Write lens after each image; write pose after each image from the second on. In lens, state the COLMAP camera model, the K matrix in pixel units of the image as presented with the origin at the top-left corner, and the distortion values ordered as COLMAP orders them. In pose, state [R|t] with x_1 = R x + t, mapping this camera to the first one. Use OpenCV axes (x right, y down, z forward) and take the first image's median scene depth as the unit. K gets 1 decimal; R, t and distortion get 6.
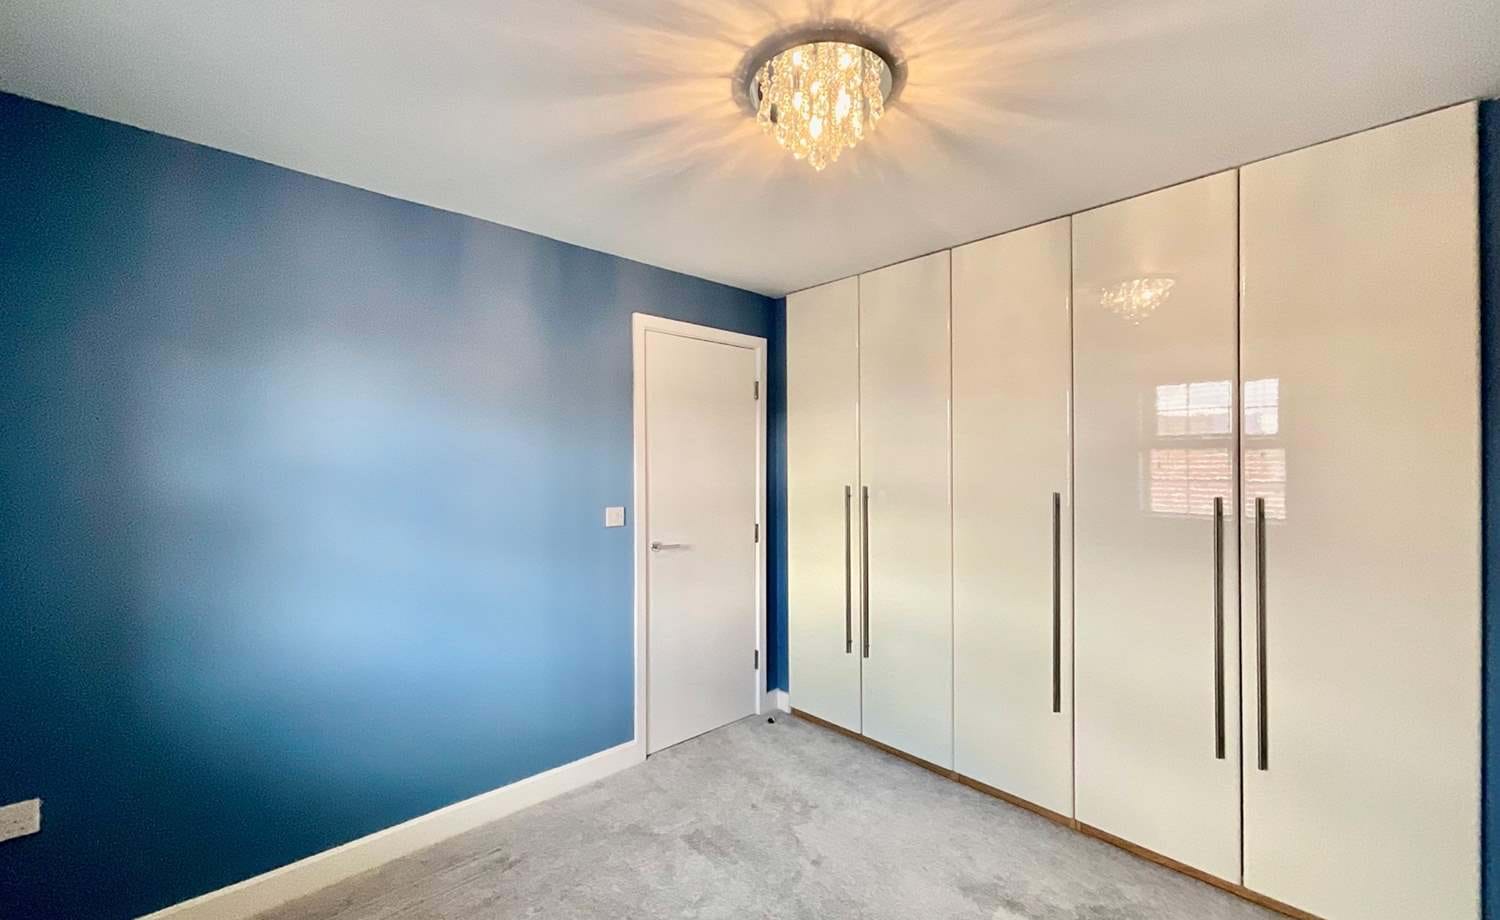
lens RADIAL K [[599.5, 0, 748.6], [0, 599.5, 465.3], [0, 0, 1]] dist [-0.002037, -0.000014]
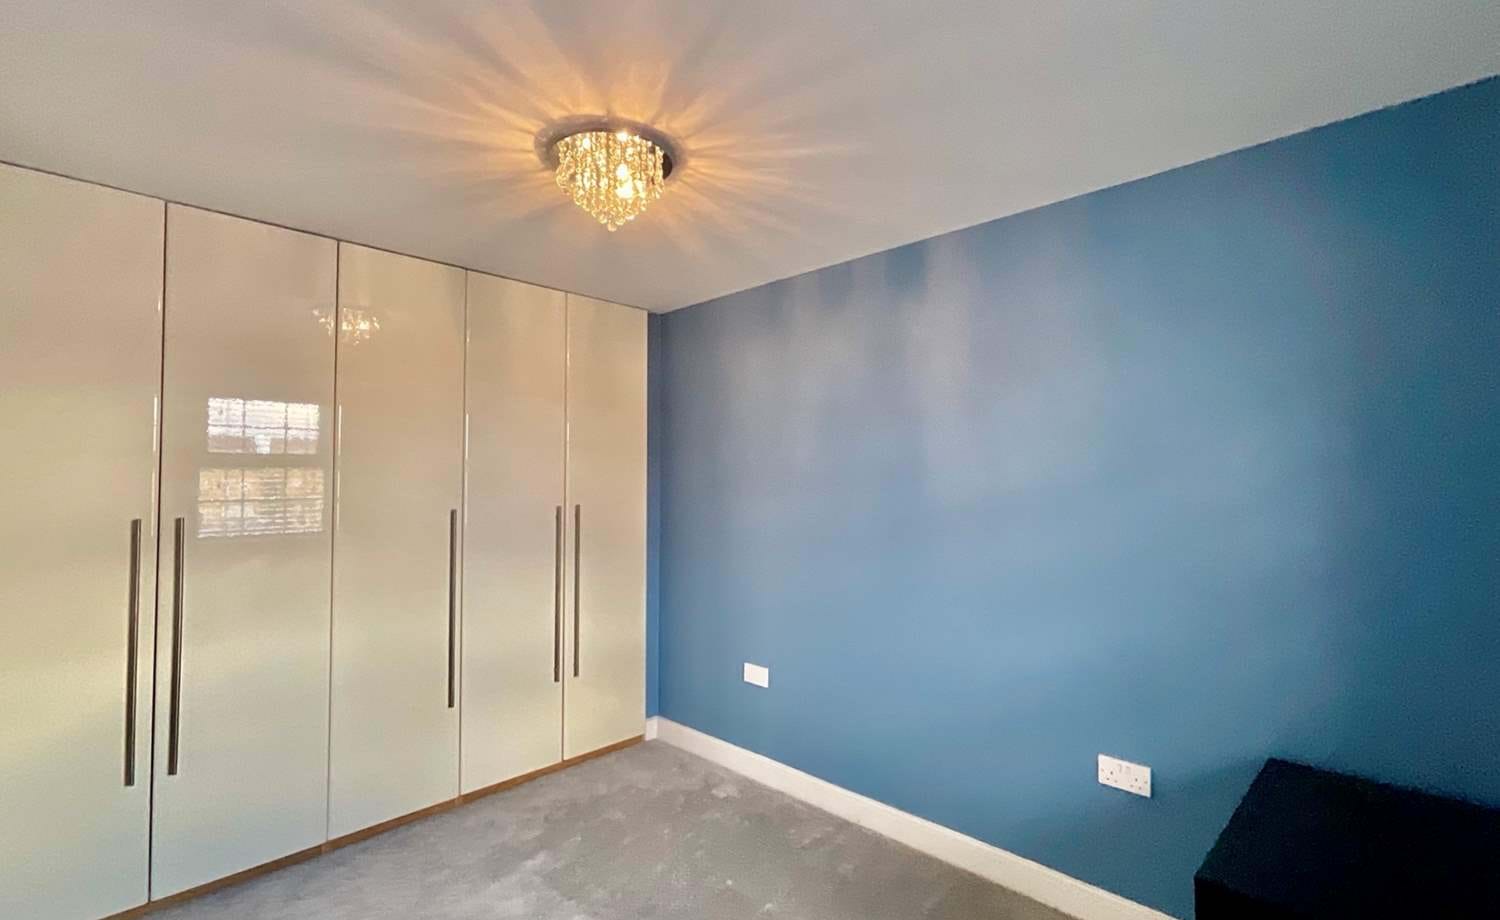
lens RADIAL K [[606.3, 0, 750.1], [0, 606.3, 460.7], [0, 0, 1]] dist [-0.000100, 0.000498]
pose [[-0.015796, 0.027427, 0.999499, -0.623456], [0.007524, 0.999599, -0.027311, -0.009428], [-0.999847, 0.007088, -0.015996, 0.451501]]
